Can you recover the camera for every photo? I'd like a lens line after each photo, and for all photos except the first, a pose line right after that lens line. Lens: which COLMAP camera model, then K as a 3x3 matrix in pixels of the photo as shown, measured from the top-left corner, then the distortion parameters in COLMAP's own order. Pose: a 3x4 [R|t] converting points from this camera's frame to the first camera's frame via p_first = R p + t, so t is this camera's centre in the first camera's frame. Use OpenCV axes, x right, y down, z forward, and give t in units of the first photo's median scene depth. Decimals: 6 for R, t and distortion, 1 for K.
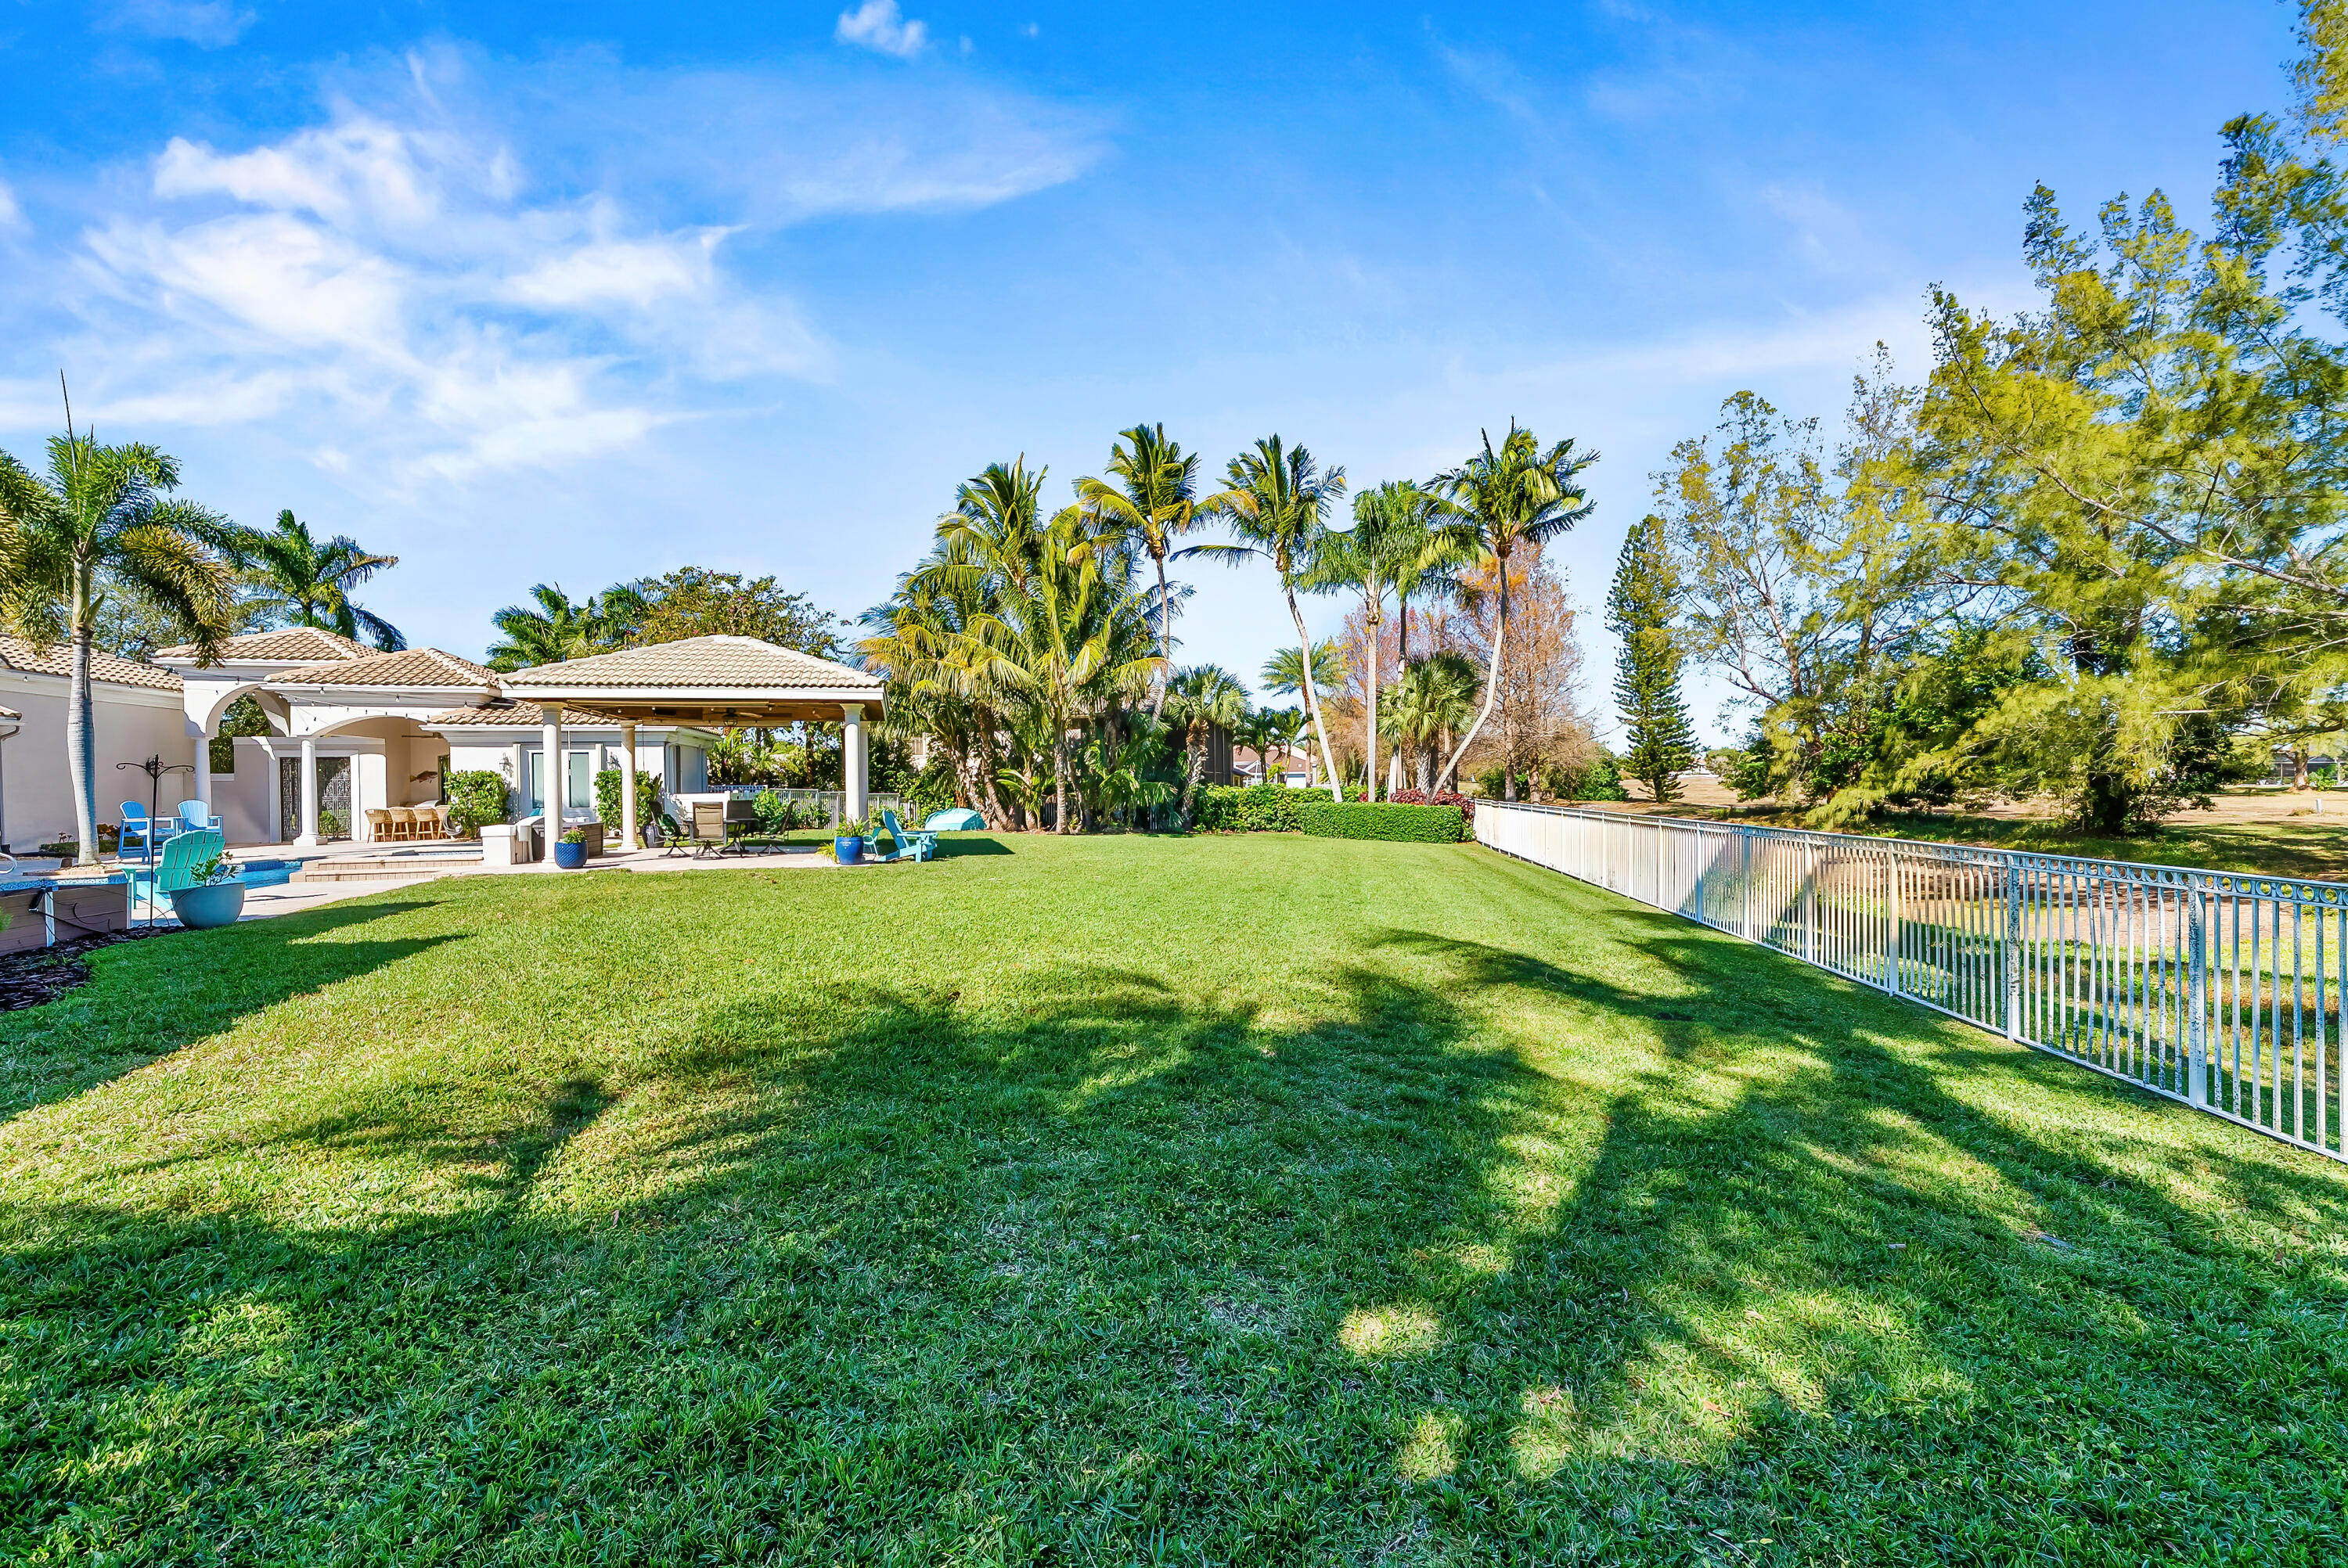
lens RADIAL K [[889.8, 0, 1138.8], [0, 889.8, 793.5], [0, 0, 1]] dist [-0.001343, -0.000341]
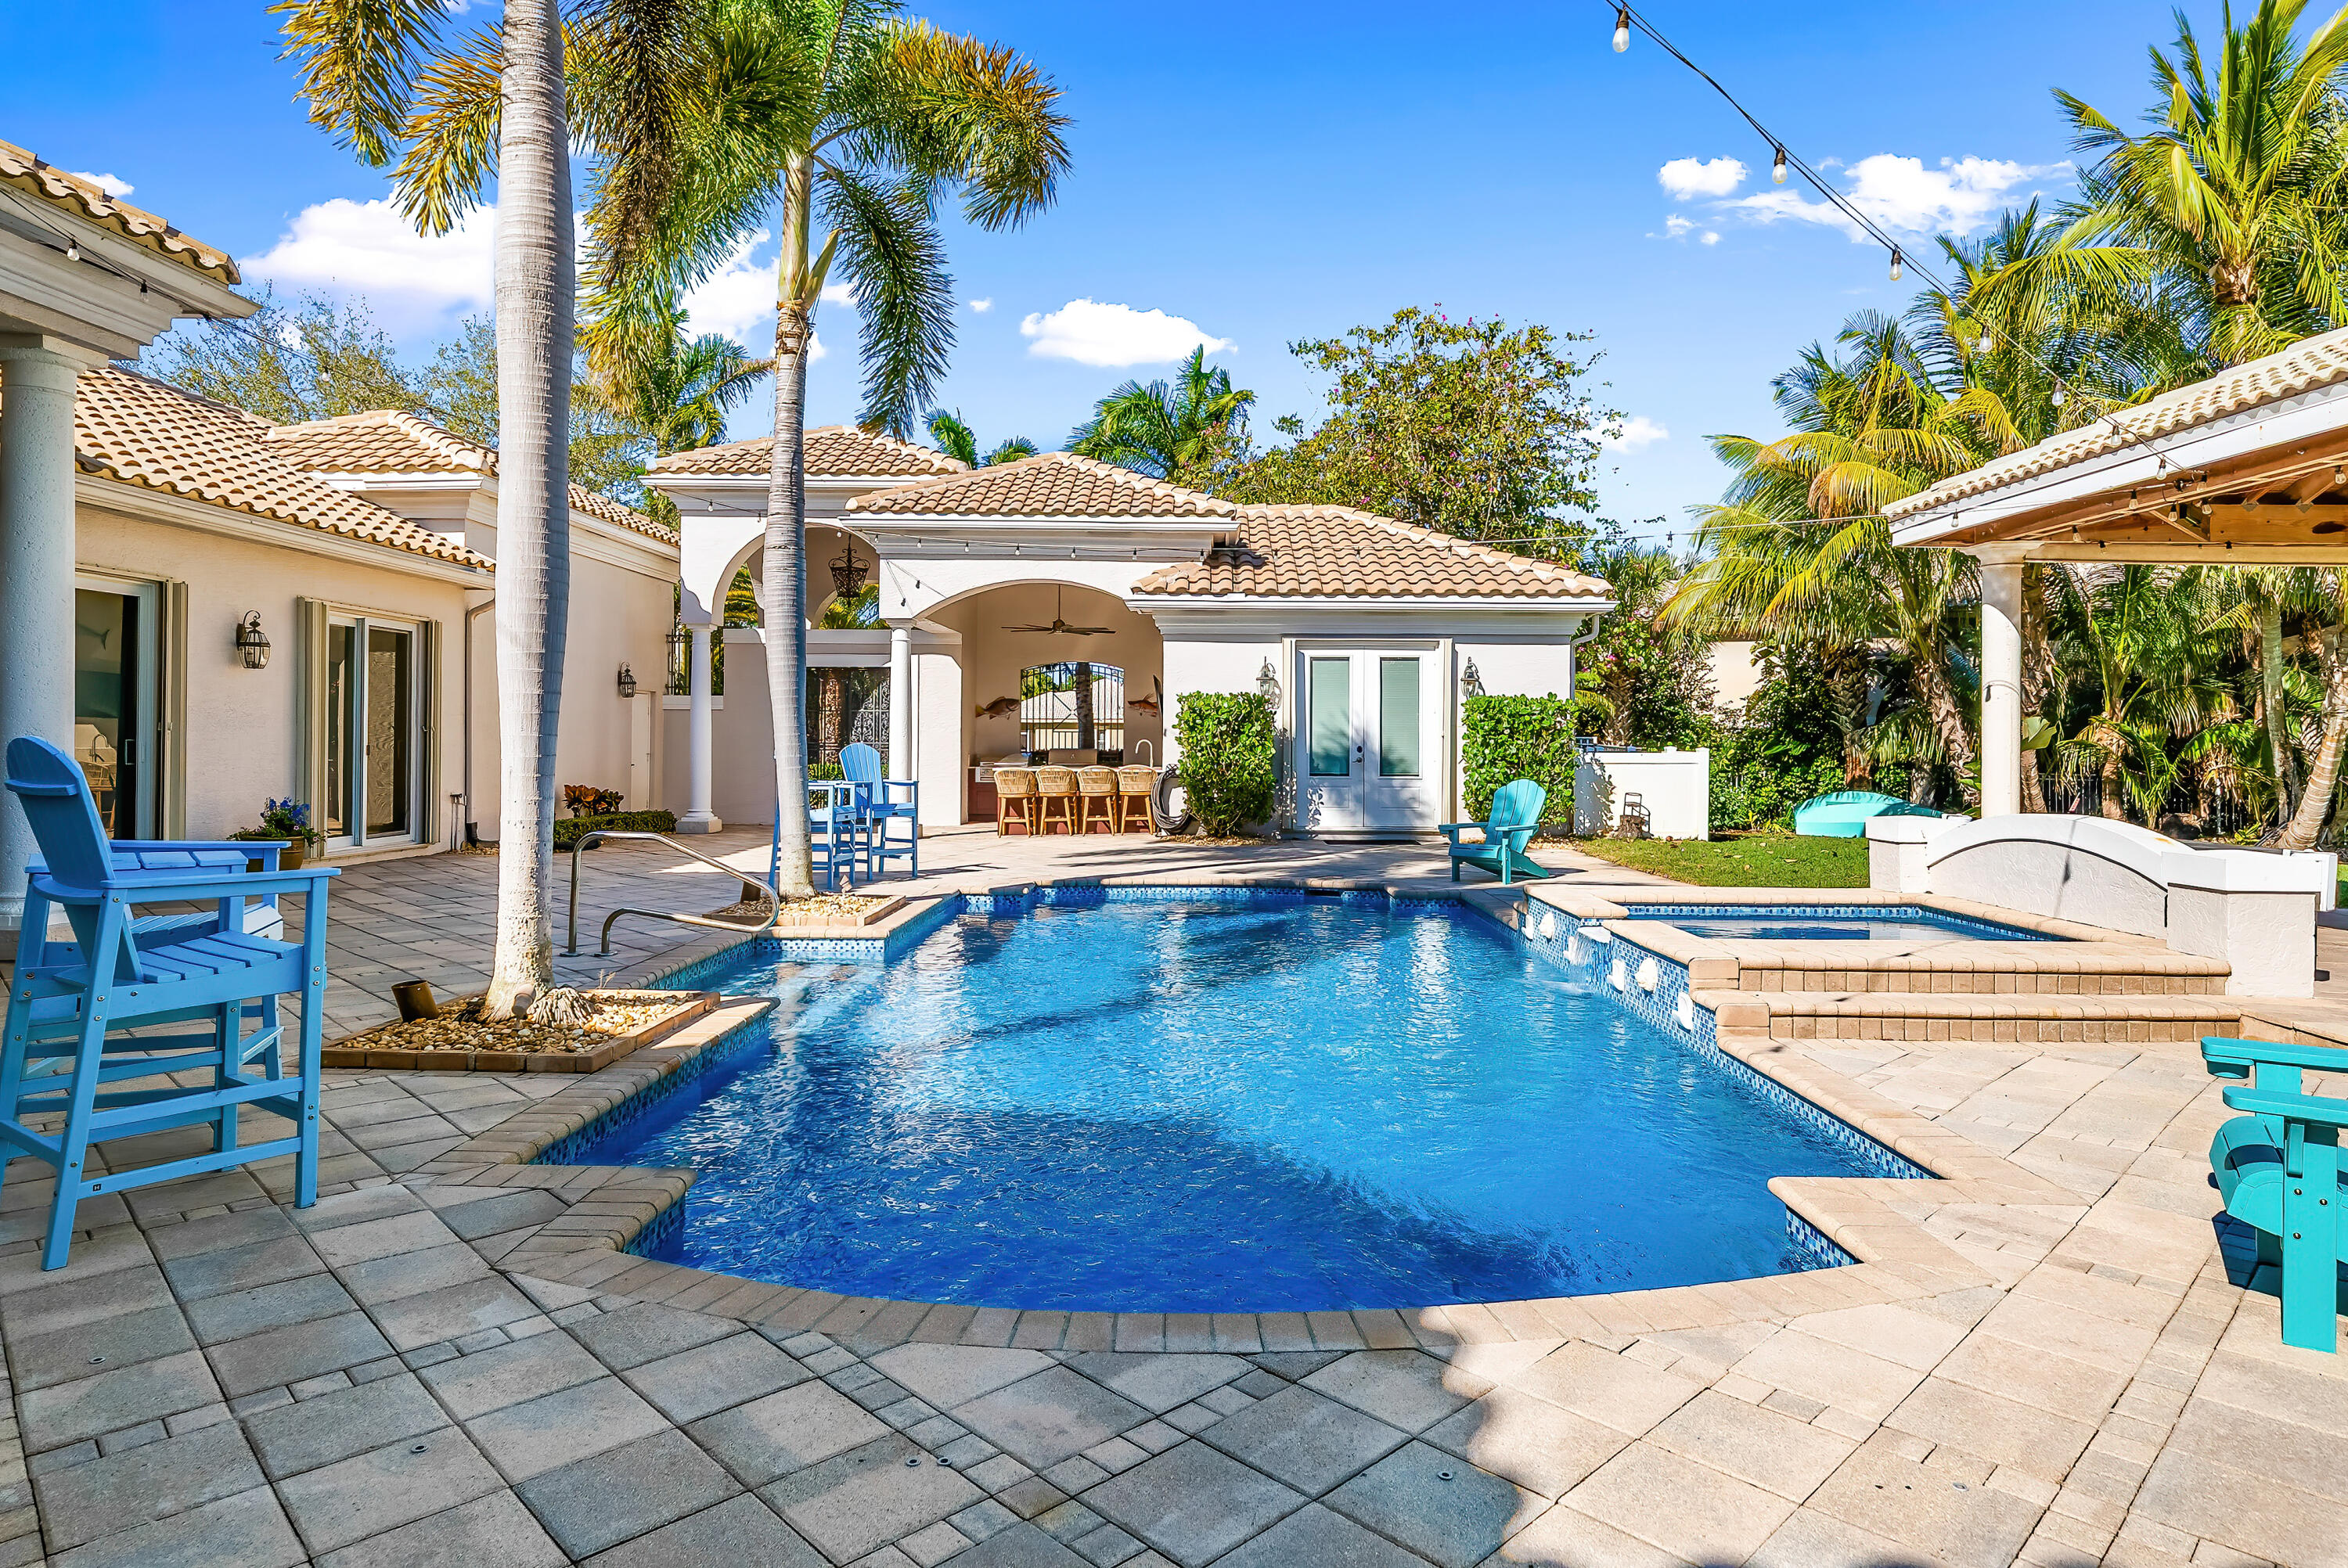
lens RADIAL K [[1340.3, 0, 1173.7], [0, 1340.3, 703.1], [0, 0, 1]] dist [0.007375, -0.000746]
pose [[0.966224, 0.011956, -0.257426, -0.576652], [-0.022595, 0.999007, -0.038408, 0.007672], [0.256711, 0.042928, 0.965534, 0.300806]]
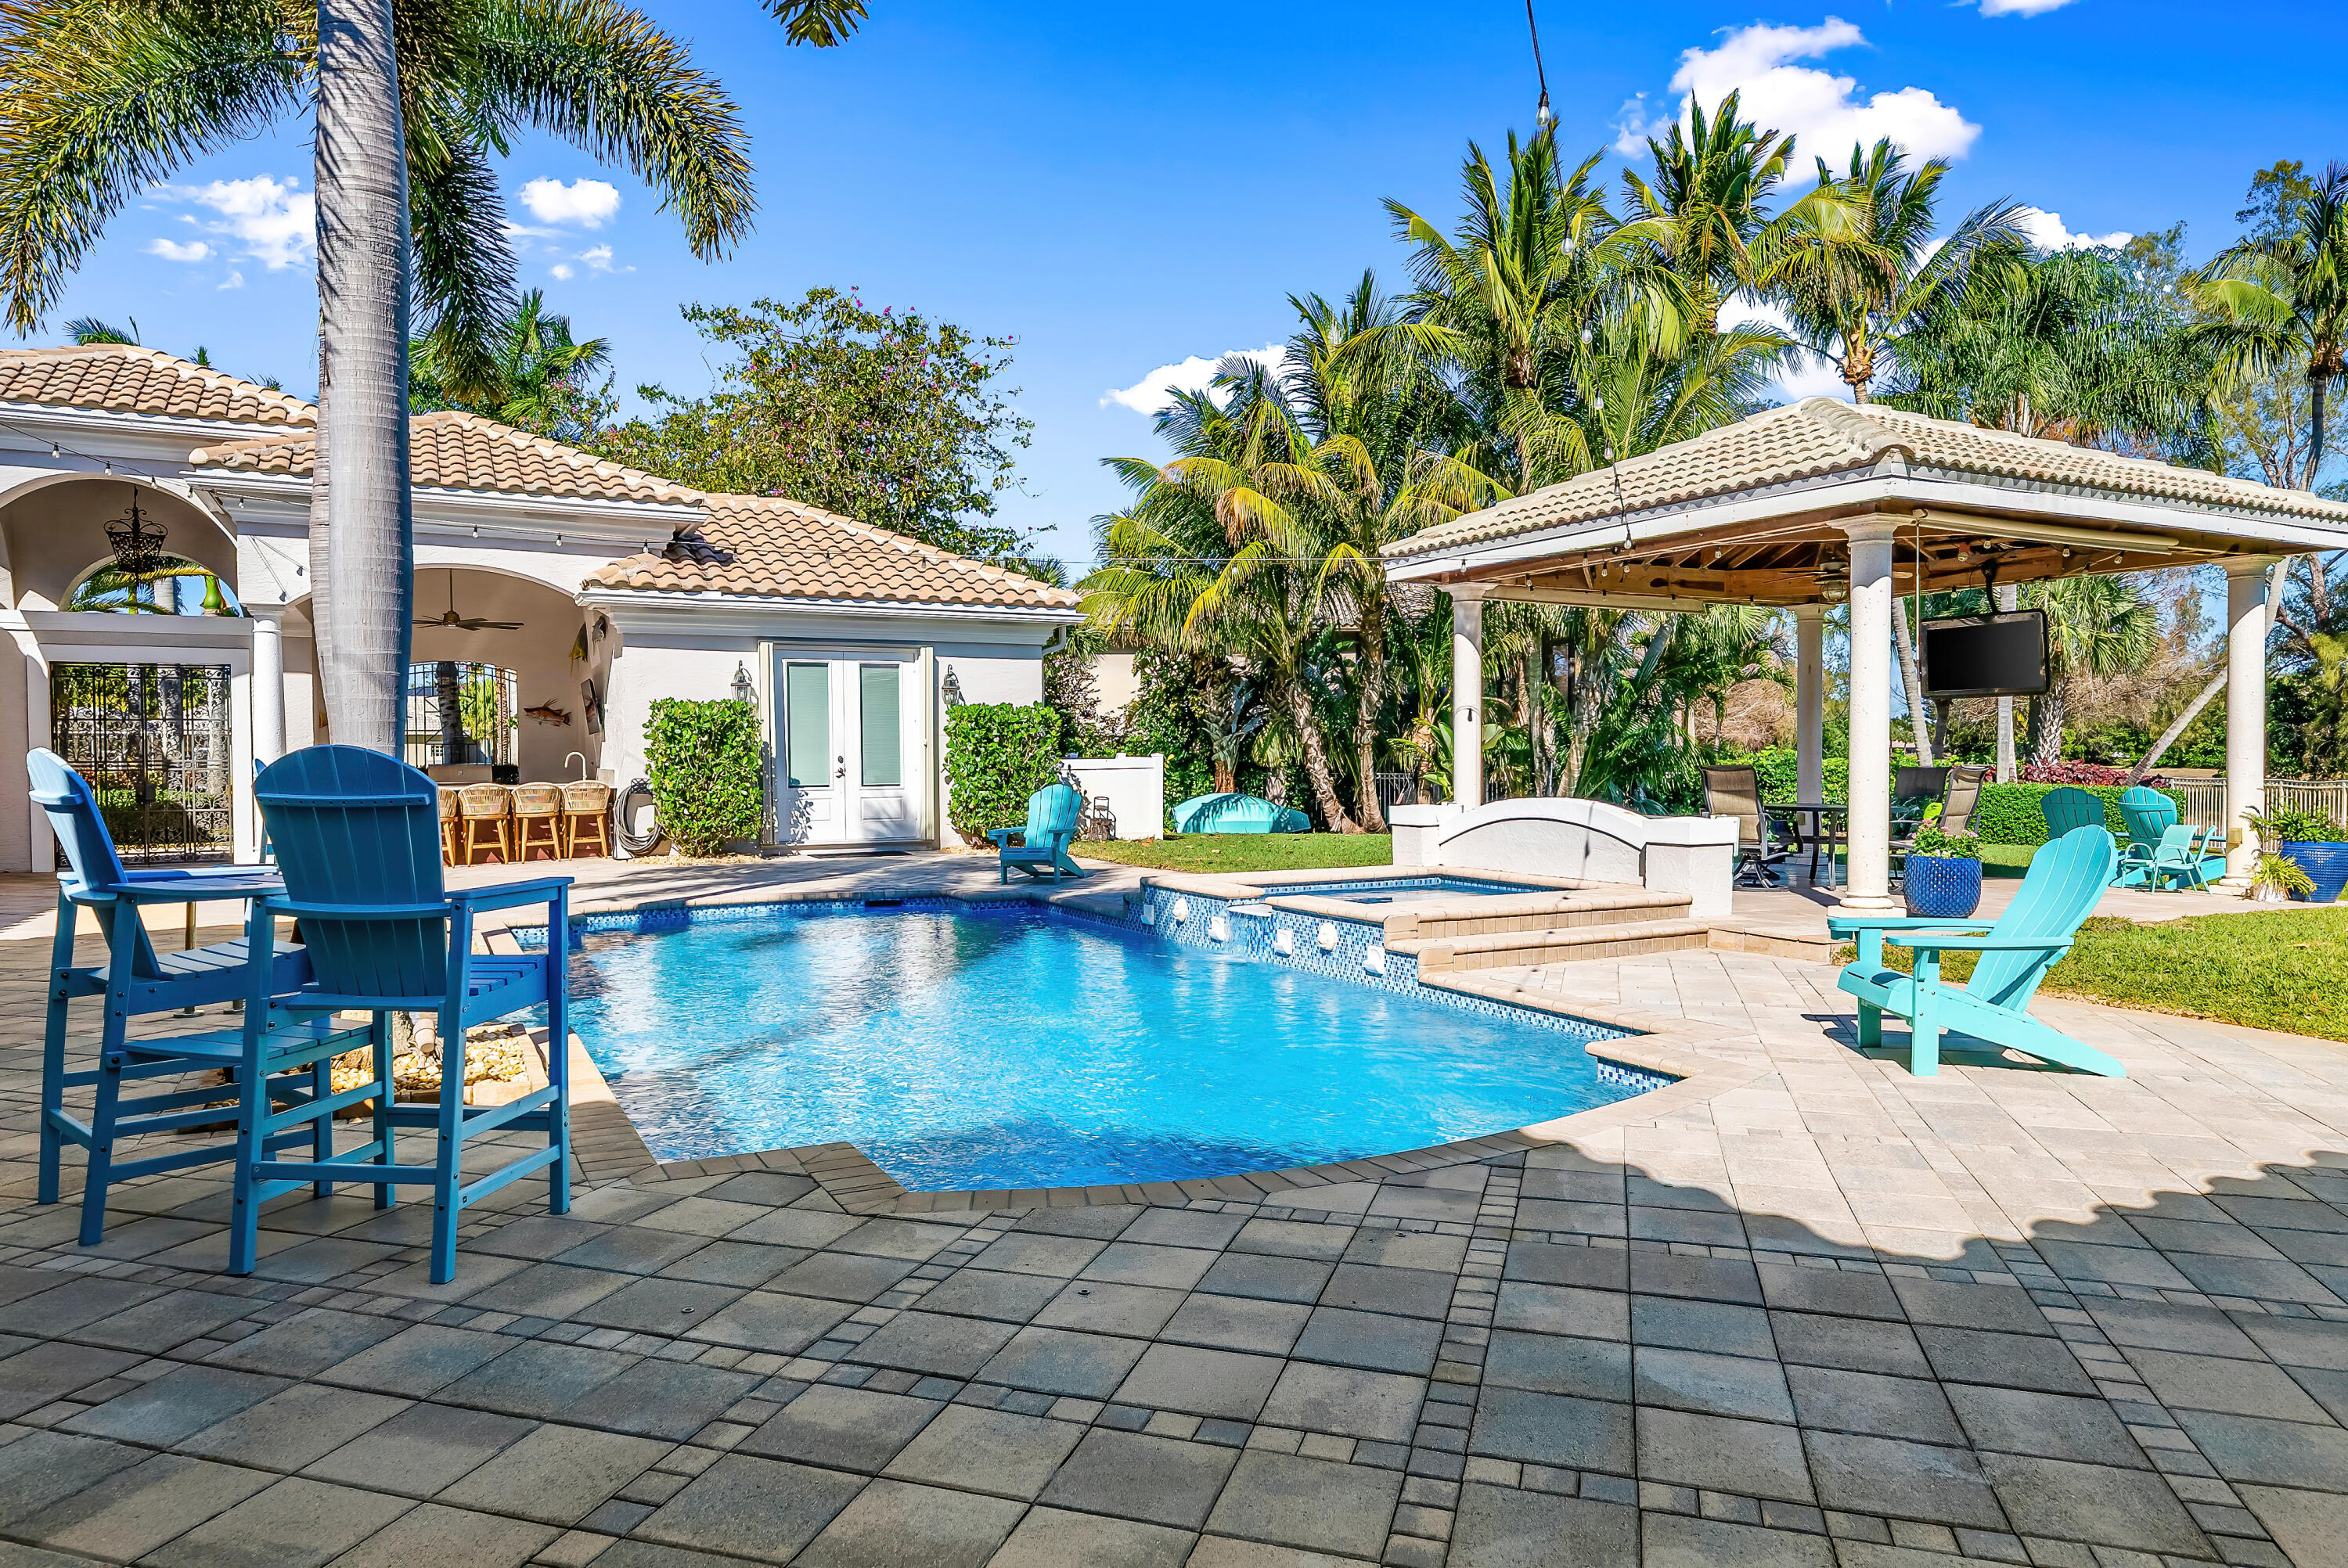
lens RADIAL K [[1472.4, 0, 1160.0], [0, 1472.4, 776.2], [0, 0, 1]] dist [0.006824, 0.002281]
pose [[0.971374, 0.003260, 0.237533, -0.684723], [-0.003234, 0.999995, -0.000502, 0.011044], [-0.237533, -0.000281, 0.971379, 0.245077]]
